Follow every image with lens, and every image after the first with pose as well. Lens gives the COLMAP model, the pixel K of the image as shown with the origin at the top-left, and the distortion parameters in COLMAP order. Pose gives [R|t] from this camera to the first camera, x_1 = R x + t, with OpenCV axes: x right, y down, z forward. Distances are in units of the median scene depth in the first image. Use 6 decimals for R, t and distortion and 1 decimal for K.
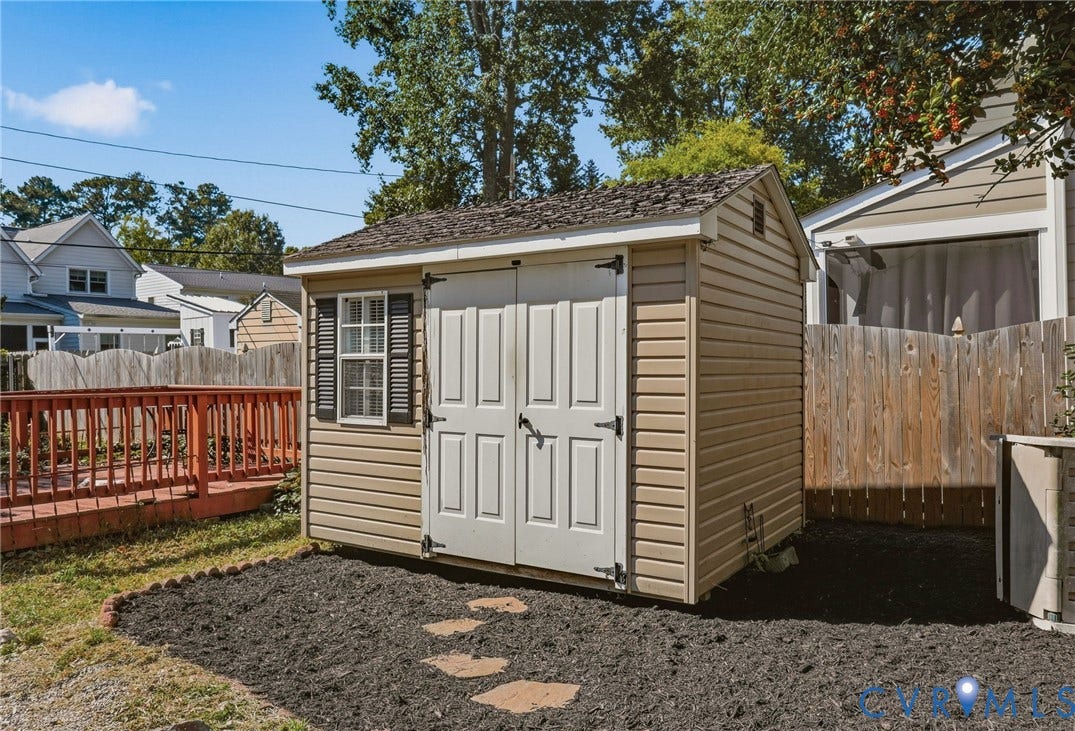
lens RADIAL K [[747.0, 0, 537.6], [0, 747.0, 365.7], [0, 0, 1]] dist [0.005462, -0.002293]
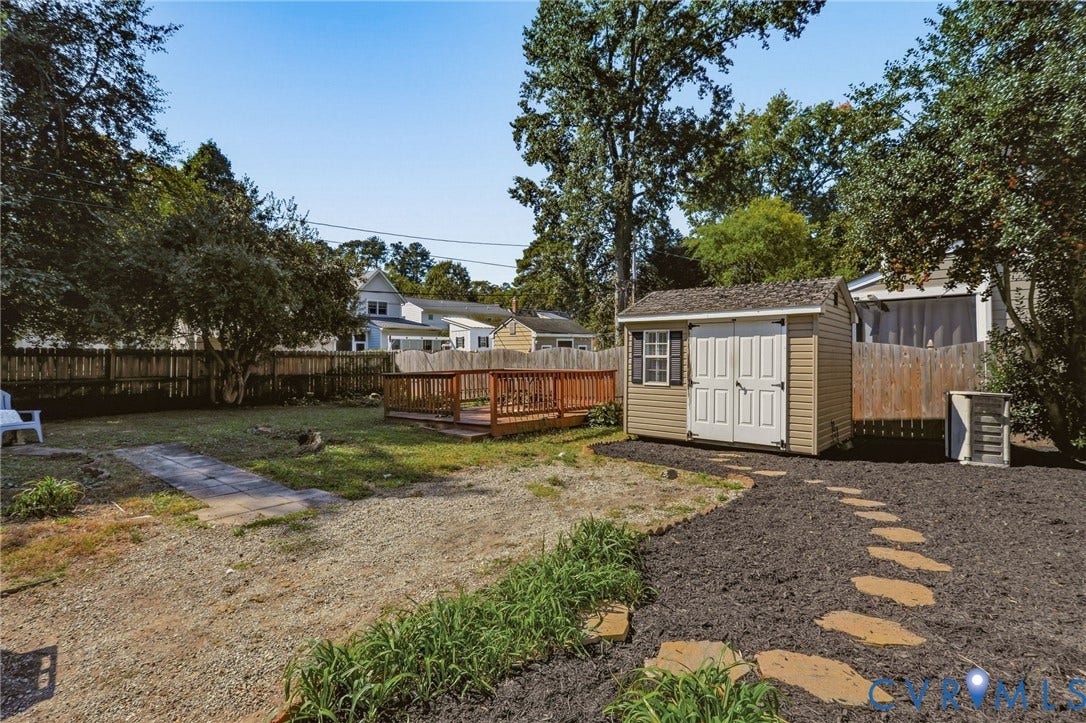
lens RADIAL K [[510.5, 0, 540.8], [0, 510.5, 351.4], [0, 0, 1]] dist [-0.004124, 0.000578]
pose [[0.989170, 0.006579, -0.146629, -0.292940], [-0.008628, 0.999874, -0.013347, -0.003706], [0.146523, 0.014467, 0.989101, -0.543557]]
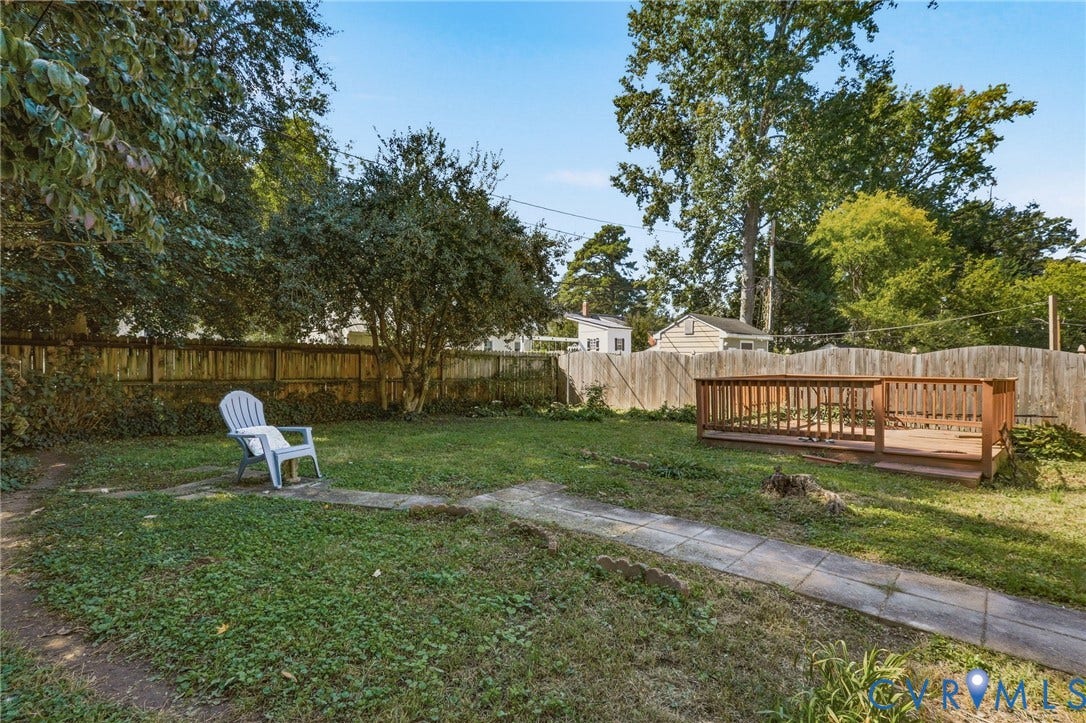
lens RADIAL K [[510.5, 0, 541.4], [0, 510.5, 378.8], [0, 0, 1]] dist [-0.004124, 0.000578]
pose [[0.984769, 0.025873, -0.171931, -1.237878], [-0.021753, 0.999430, 0.025803, 0.030466], [0.172501, -0.021670, 0.984771, -0.211010]]
